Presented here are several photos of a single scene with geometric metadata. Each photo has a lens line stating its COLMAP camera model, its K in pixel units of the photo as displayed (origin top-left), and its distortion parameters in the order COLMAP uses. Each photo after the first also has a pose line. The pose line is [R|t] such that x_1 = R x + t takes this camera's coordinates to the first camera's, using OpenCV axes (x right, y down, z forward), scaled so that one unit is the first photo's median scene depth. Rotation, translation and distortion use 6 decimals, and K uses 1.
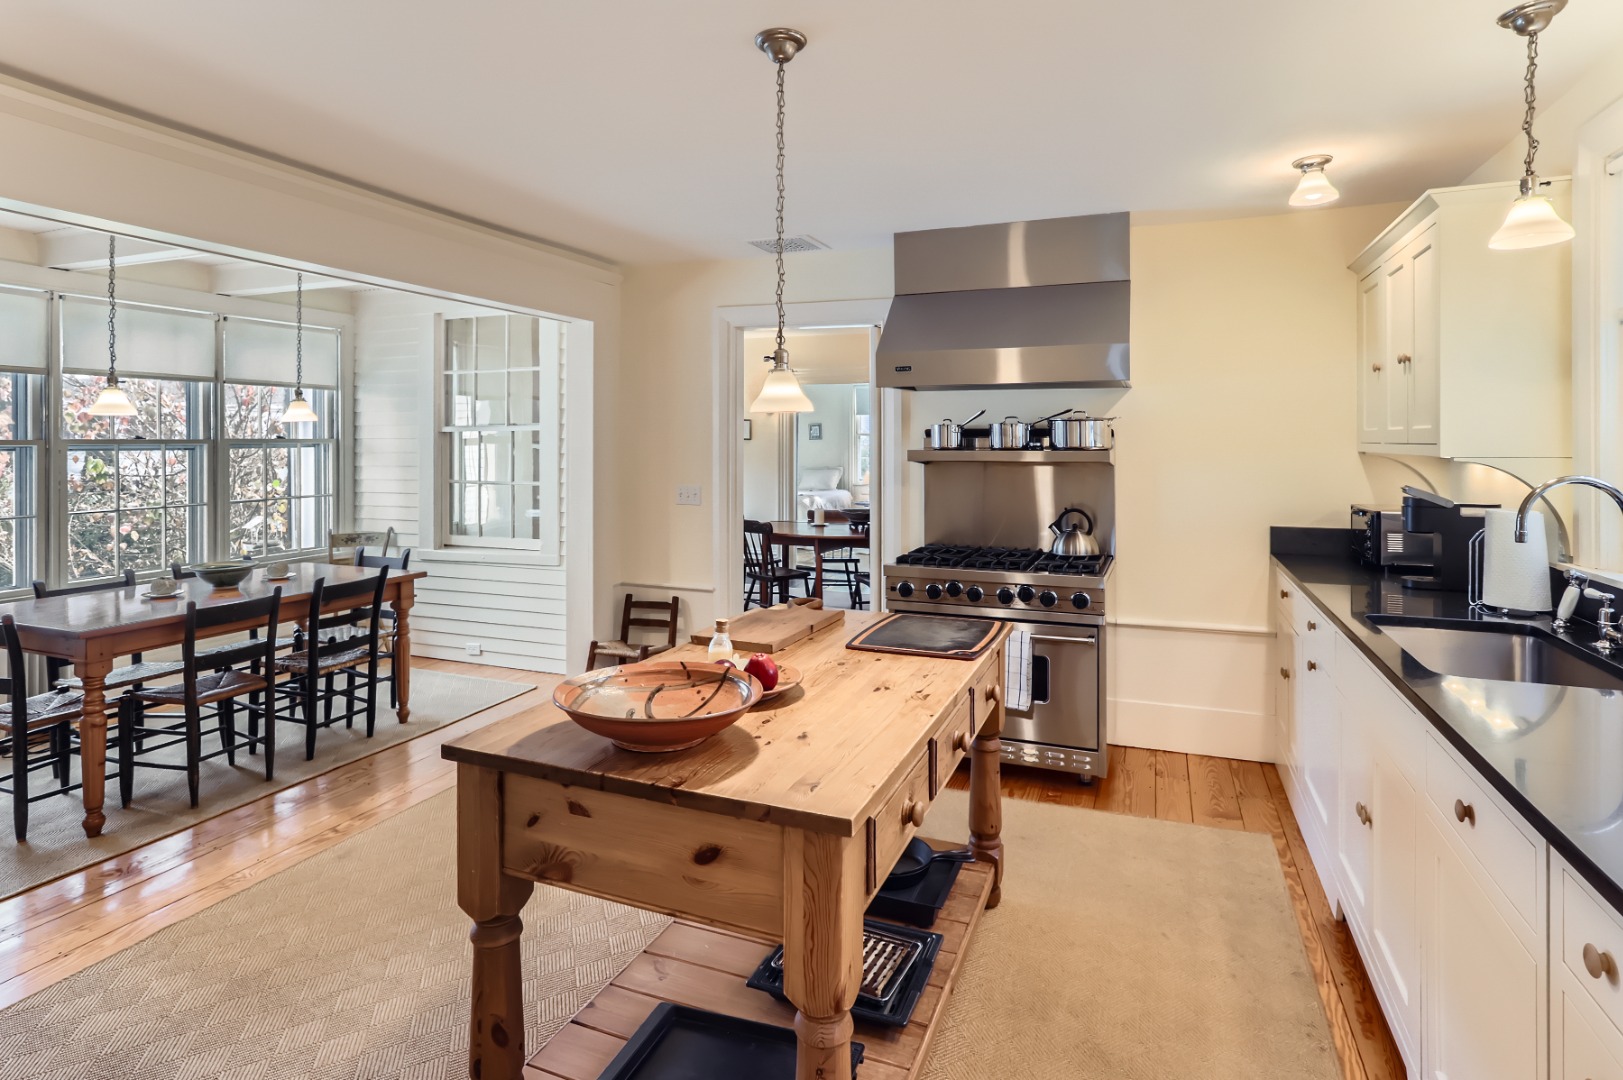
lens RADIAL K [[847.0, 0, 841.2], [0, 847.0, 450.9], [0, 0, 1]] dist [-0.016751, 0.006355]
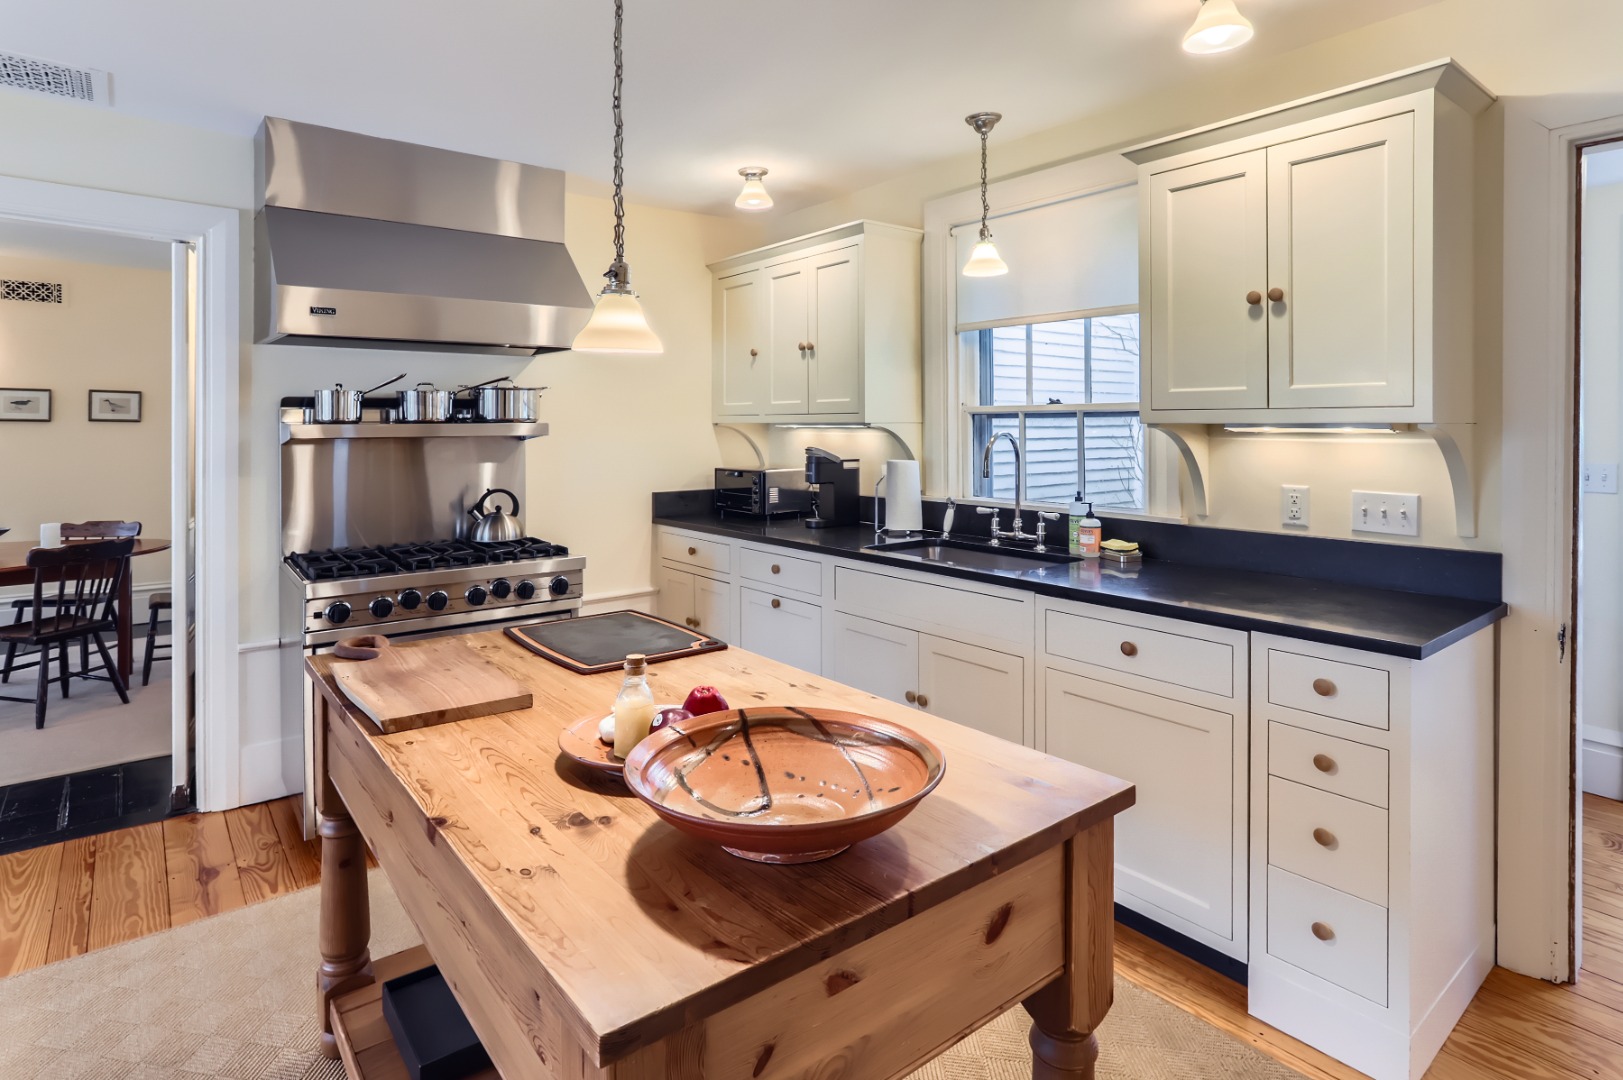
lens RADIAL K [[847.0, 0, 793.4], [0, 847.0, 420.8], [0, 0, 1]] dist [-0.016751, 0.006355]
pose [[0.522166, 0.000077, 0.852844, -0.371217], [0.014927, 0.999846, -0.009230, 0.010921], [-0.852713, 0.017550, 0.522084, 0.307864]]
